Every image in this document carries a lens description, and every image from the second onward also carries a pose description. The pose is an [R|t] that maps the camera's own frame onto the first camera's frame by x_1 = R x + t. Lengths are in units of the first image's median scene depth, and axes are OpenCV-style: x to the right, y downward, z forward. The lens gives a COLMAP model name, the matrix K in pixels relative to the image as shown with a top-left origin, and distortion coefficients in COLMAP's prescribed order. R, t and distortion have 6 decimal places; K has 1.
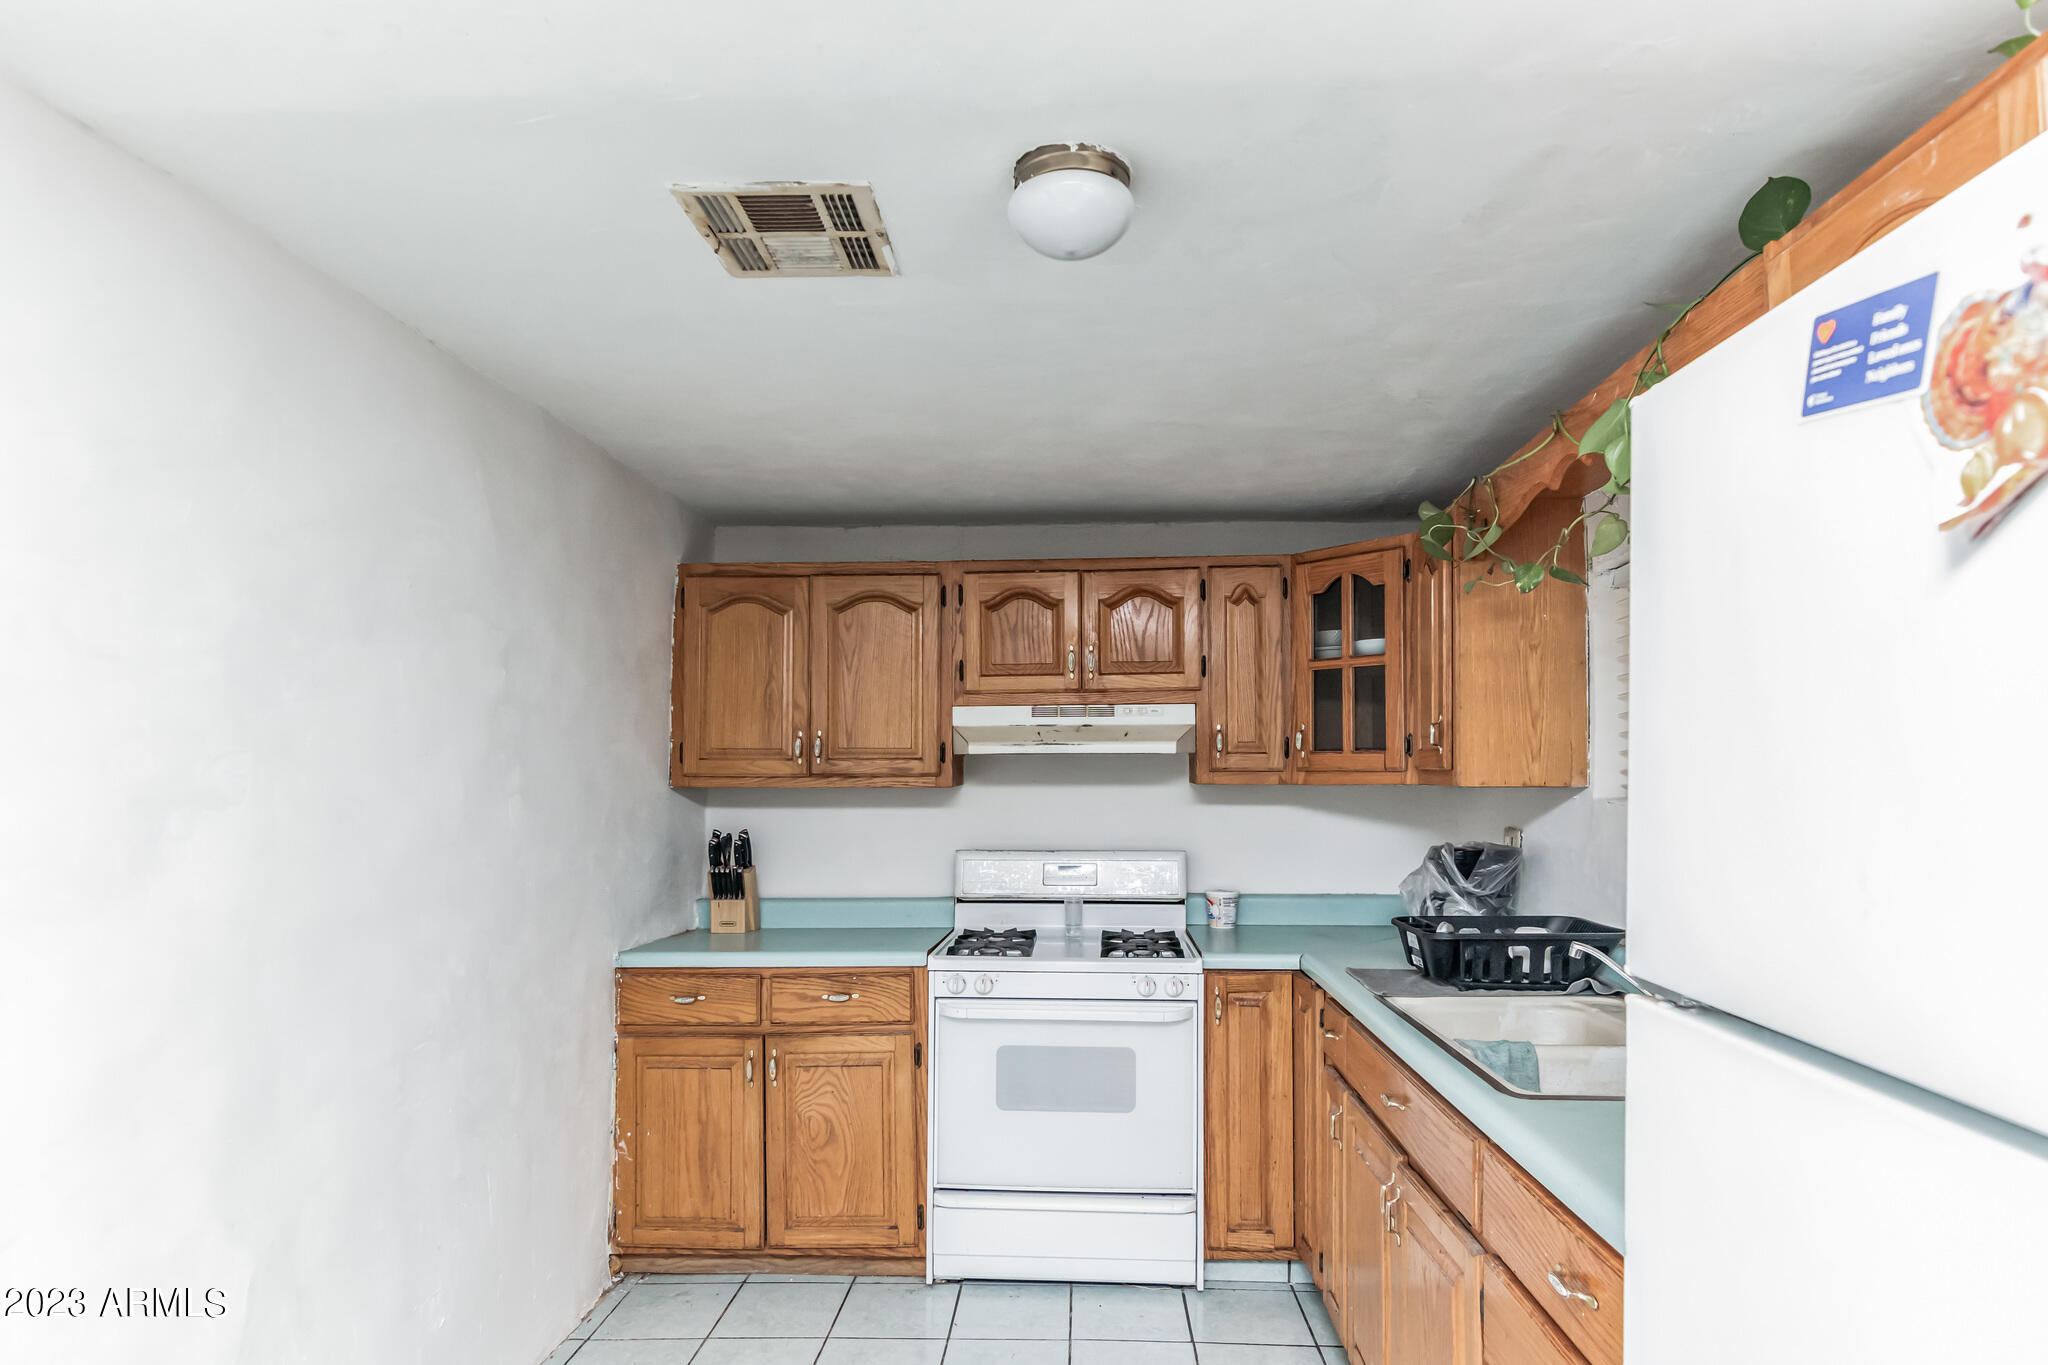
lens RADIAL K [[1100.5, 0, 1025.0], [0, 1100.5, 738.8], [0, 0, 1]] dist [0.000658, 0.000371]
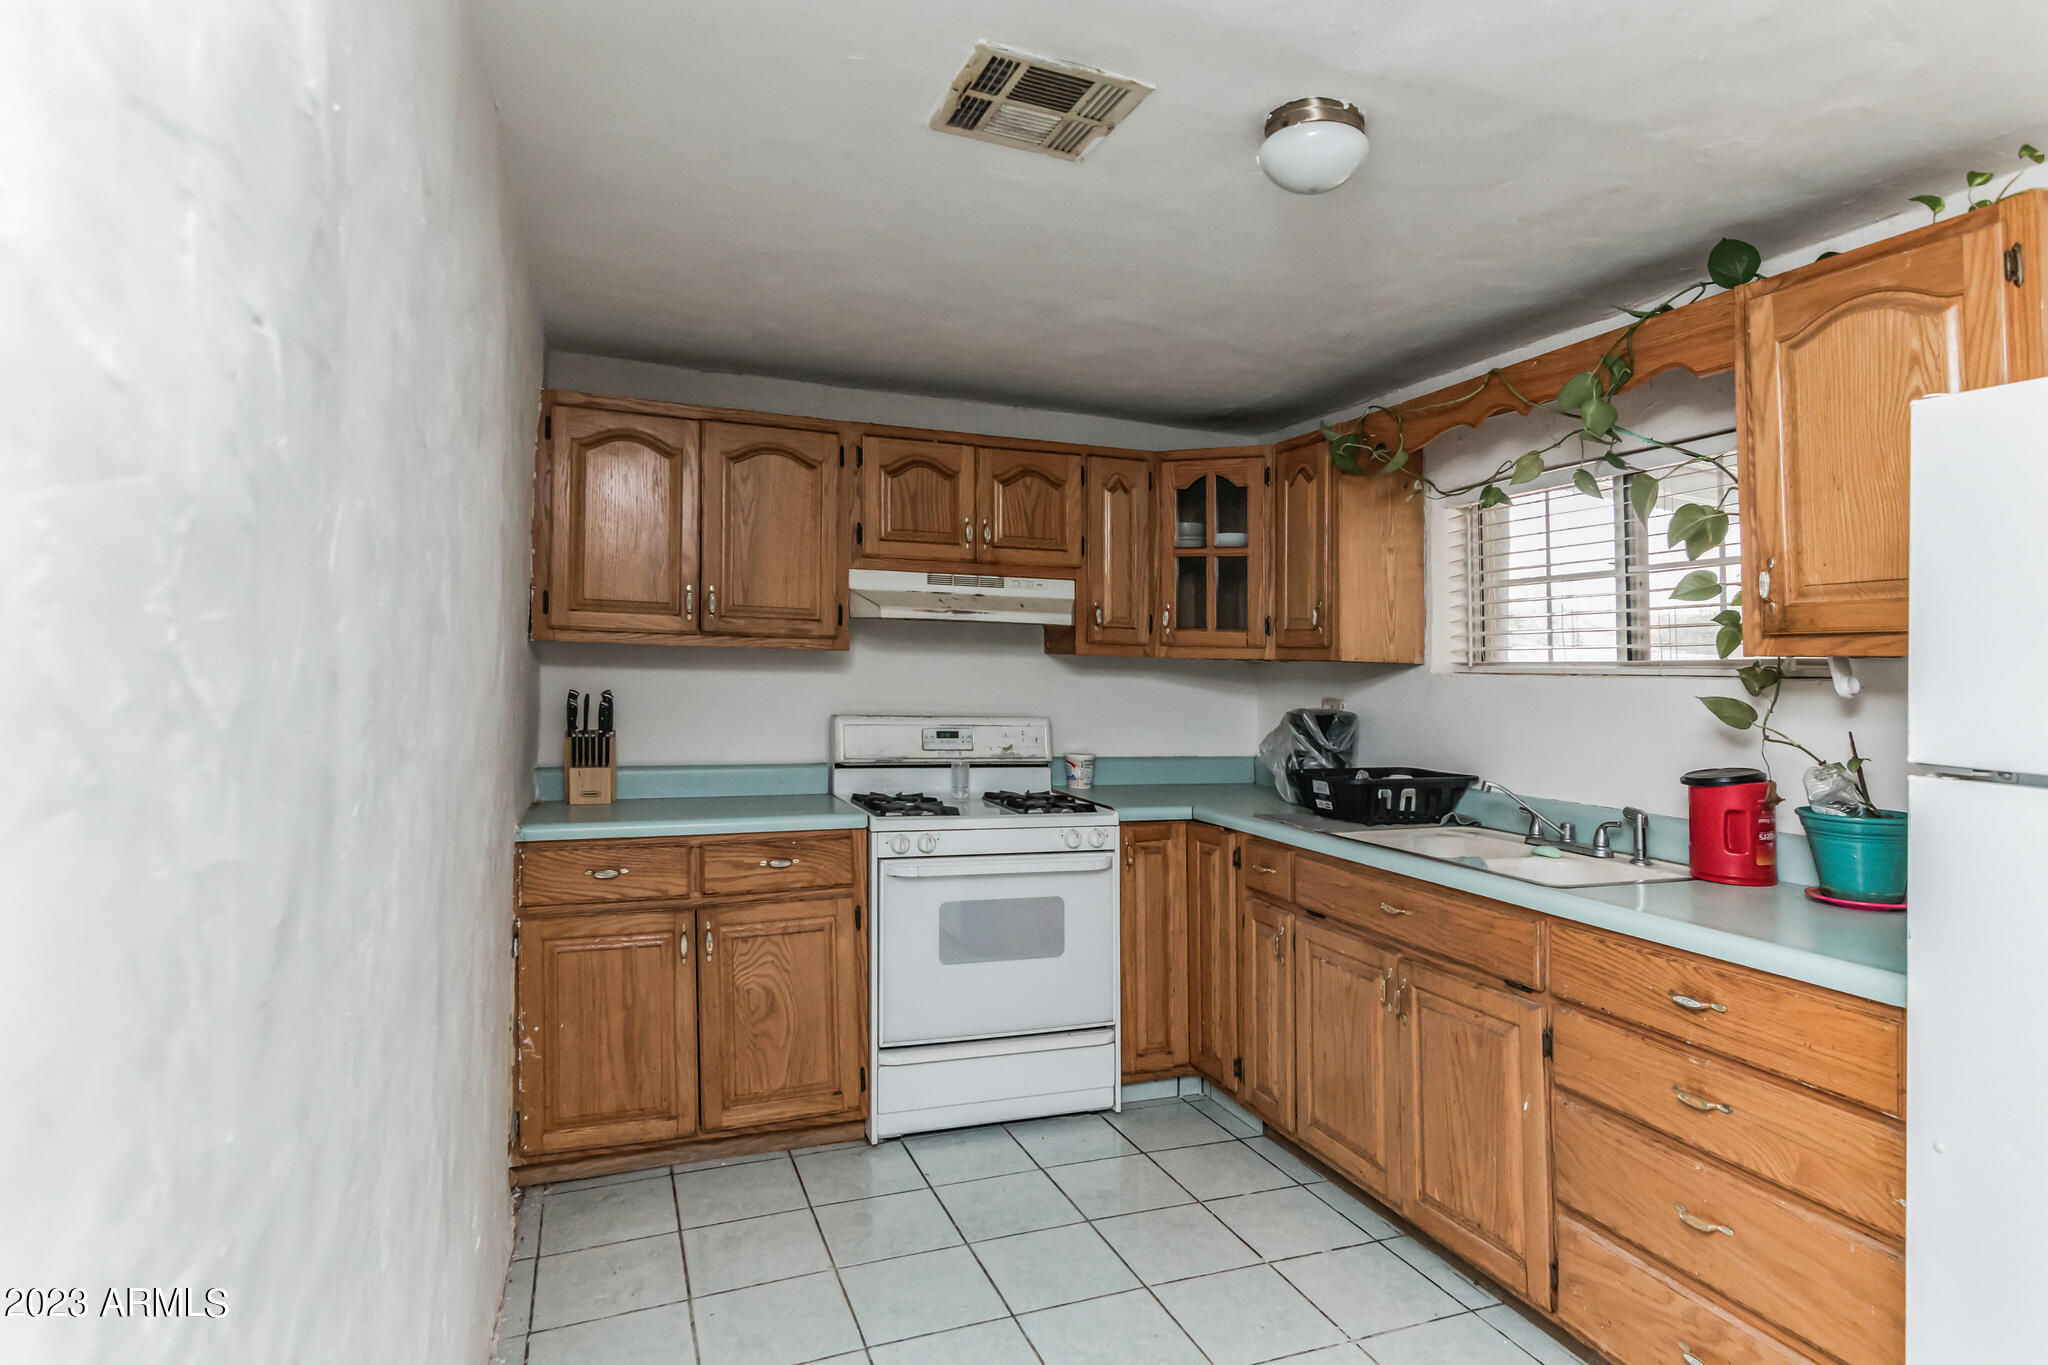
lens RADIAL K [[1127.1, 0, 1029.9], [0, 1127.1, 620.7], [0, 0, 1]] dist [0.001226, 0.000818]
pose [[0.910081, 0.042316, 0.412264, -0.385319], [-0.041945, 0.999070, -0.009954, 0.023645], [-0.412302, -0.008234, 0.911010, 0.012701]]
